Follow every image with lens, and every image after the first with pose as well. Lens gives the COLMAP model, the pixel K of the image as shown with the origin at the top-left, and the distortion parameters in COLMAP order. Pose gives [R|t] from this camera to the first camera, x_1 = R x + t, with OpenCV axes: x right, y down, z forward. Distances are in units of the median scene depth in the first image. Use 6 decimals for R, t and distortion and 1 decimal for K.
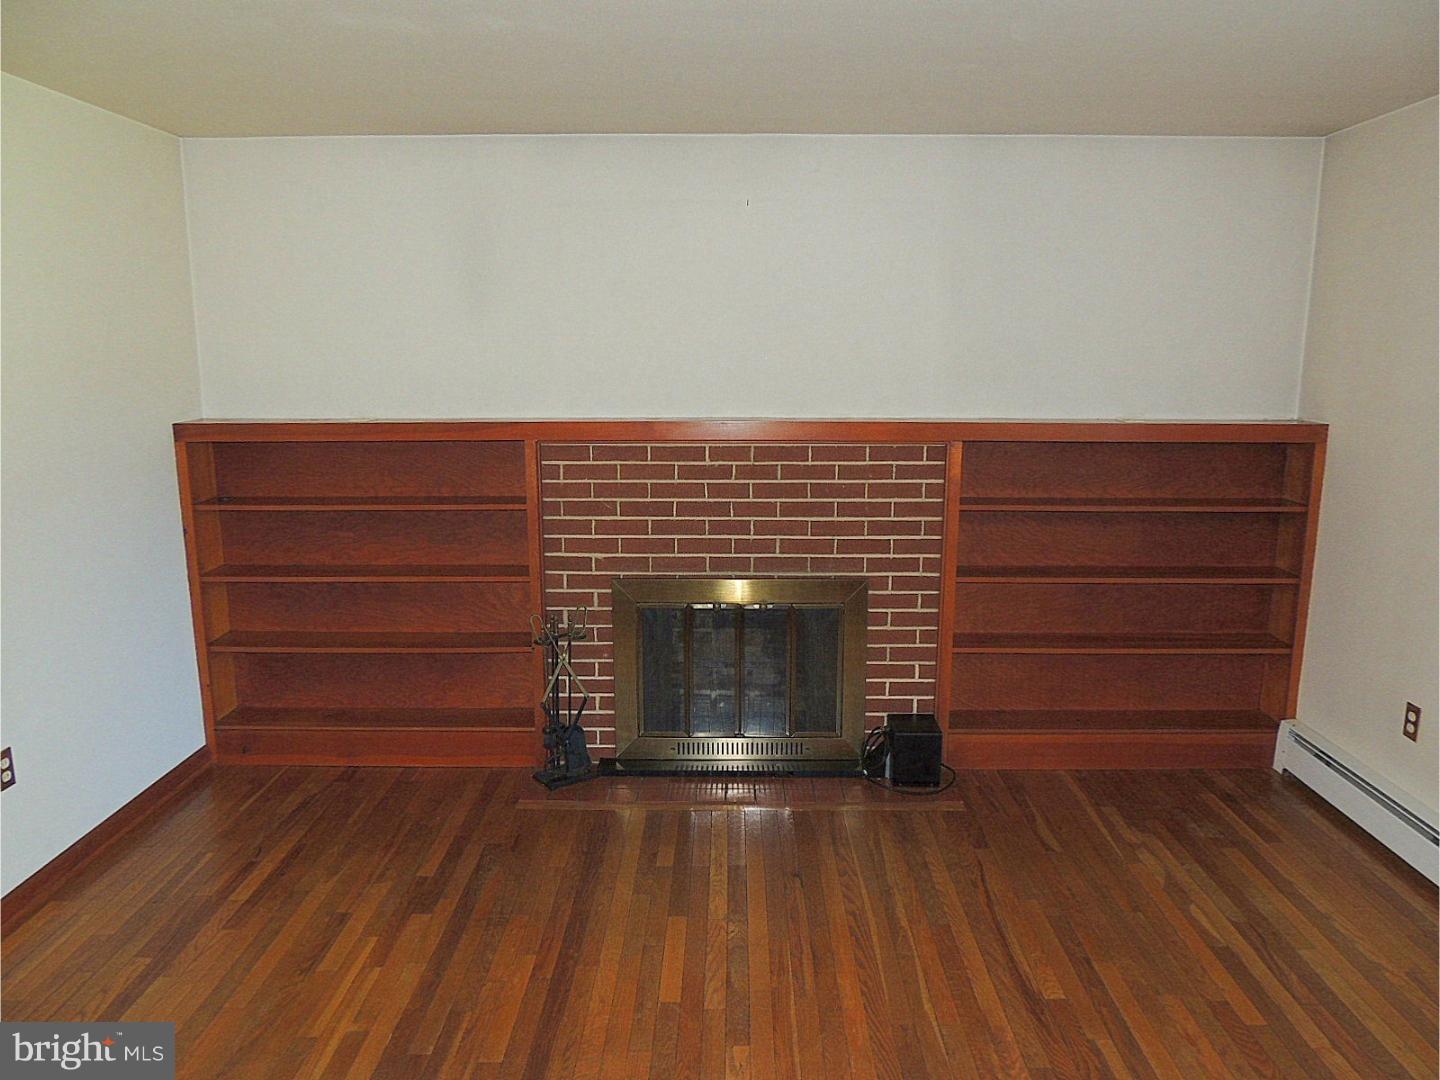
lens RADIAL K [[1019.1, 0, 691.4], [0, 1019.1, 538.1], [0, 0, 1]] dist [-0.003816, -0.003258]
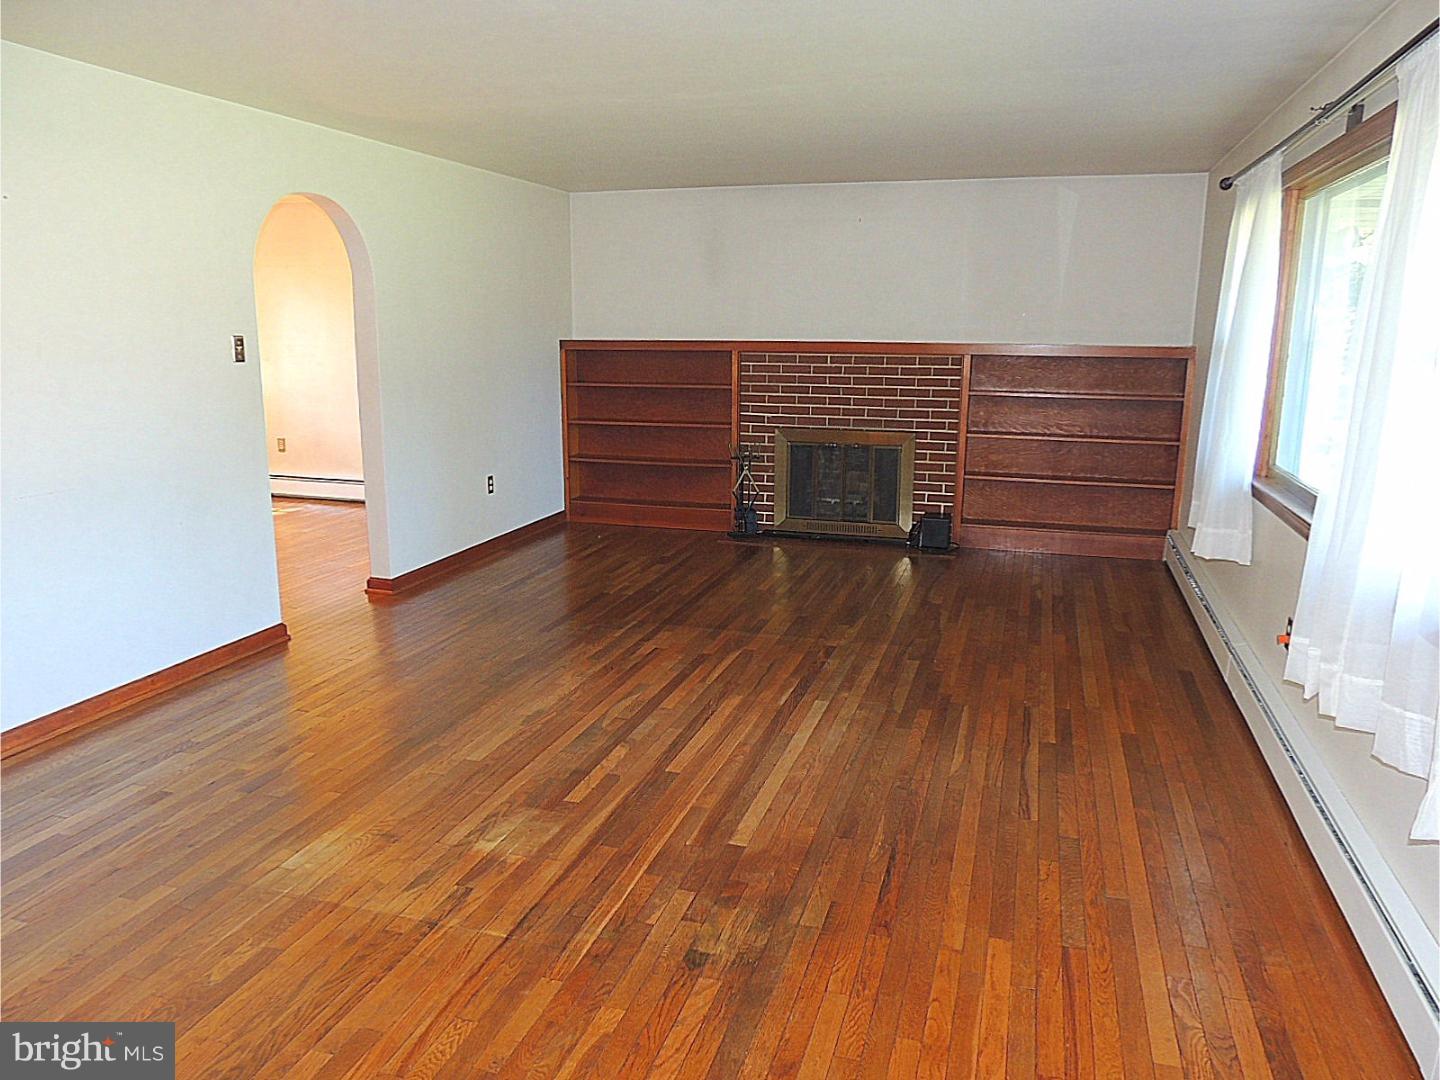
lens RADIAL K [[1019.1, 0, 691.4], [0, 1019.1, 538.1], [0, 0, 1]] dist [-0.003816, -0.003258]
pose [[0.957050, 0.067674, -0.281914, 0.311708], [-0.059930, 0.997553, 0.036010, 0.182367], [0.283661, -0.017569, 0.958764, -0.815714]]
